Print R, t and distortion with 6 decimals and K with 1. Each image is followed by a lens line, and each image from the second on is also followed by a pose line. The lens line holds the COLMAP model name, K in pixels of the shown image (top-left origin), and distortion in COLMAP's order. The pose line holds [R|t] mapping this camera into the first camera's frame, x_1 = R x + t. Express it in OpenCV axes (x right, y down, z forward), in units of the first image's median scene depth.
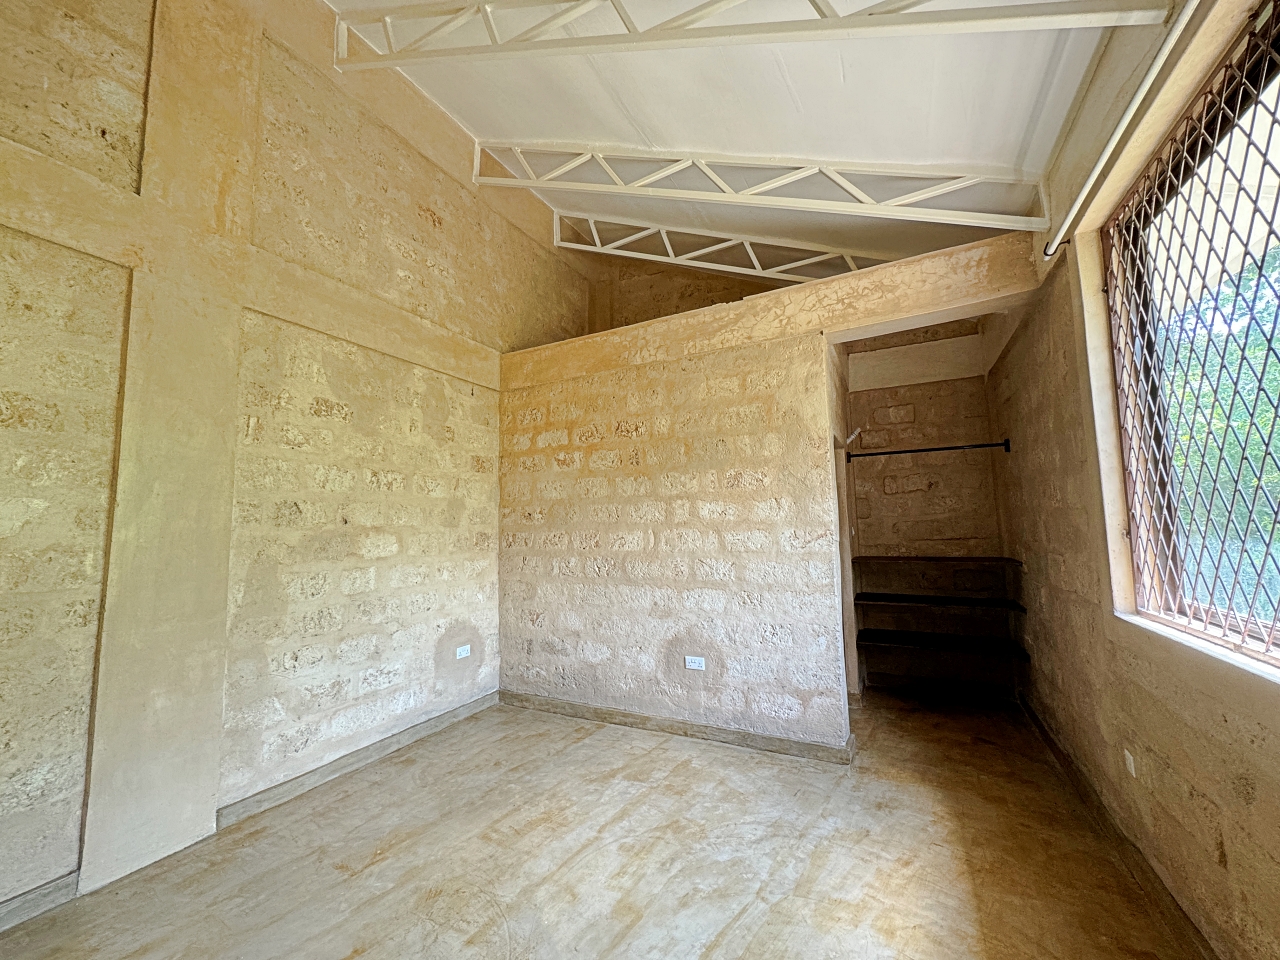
lens RADIAL K [[511.1, 0, 632.3], [0, 511.1, 485.9], [0, 0, 1]] dist [-0.002828, 0.001443]
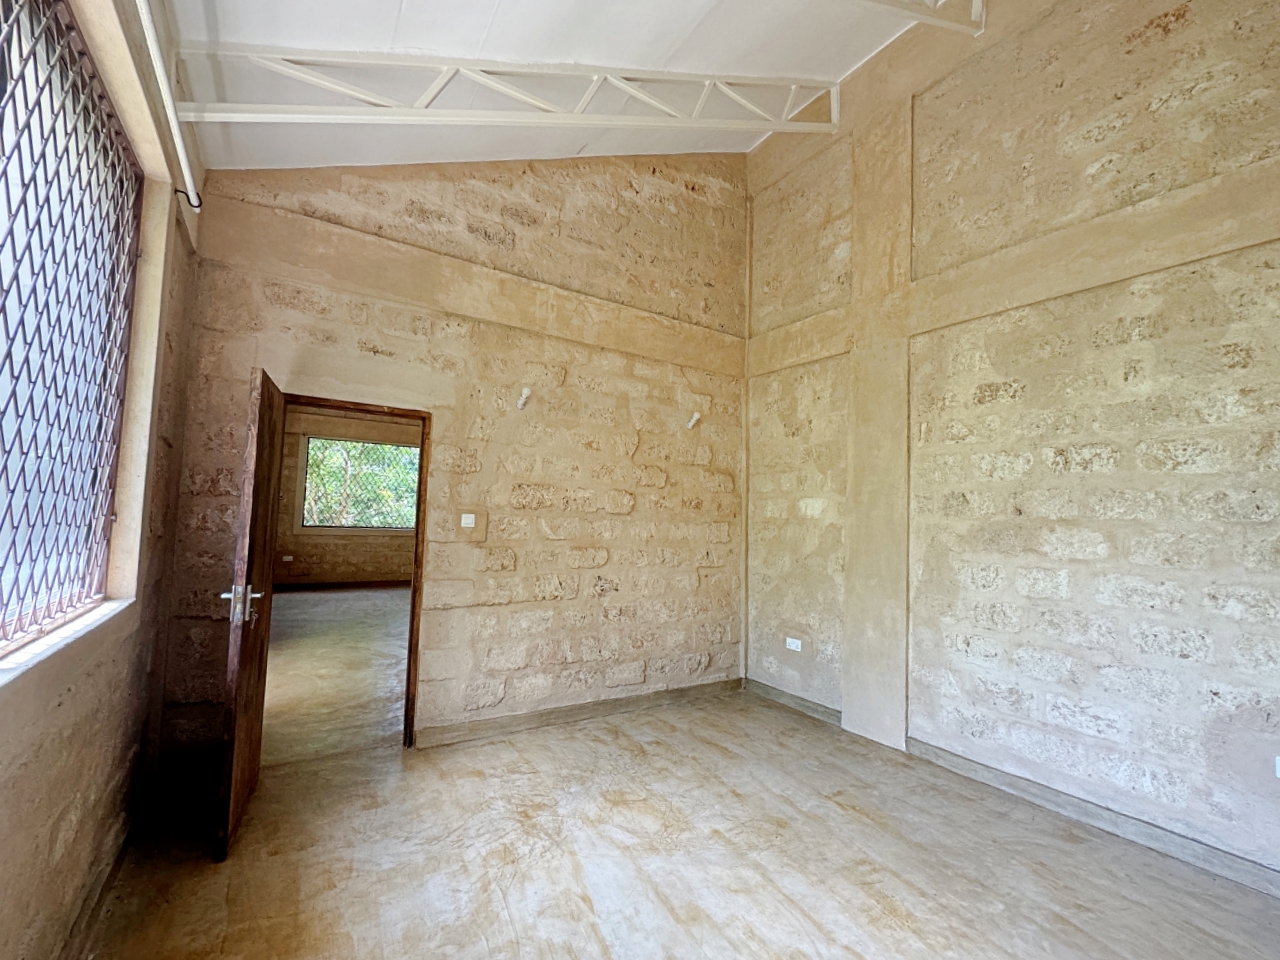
lens RADIAL K [[520.8, 0, 631.9], [0, 520.8, 486.5], [0, 0, 1]] dist [0.000738, -0.000164]
pose [[-0.481468, -0.045037, -0.875306, 0.562512], [0.049668, 0.995672, -0.078551, 0.064649], [0.875055, -0.081294, -0.477147, 0.866782]]
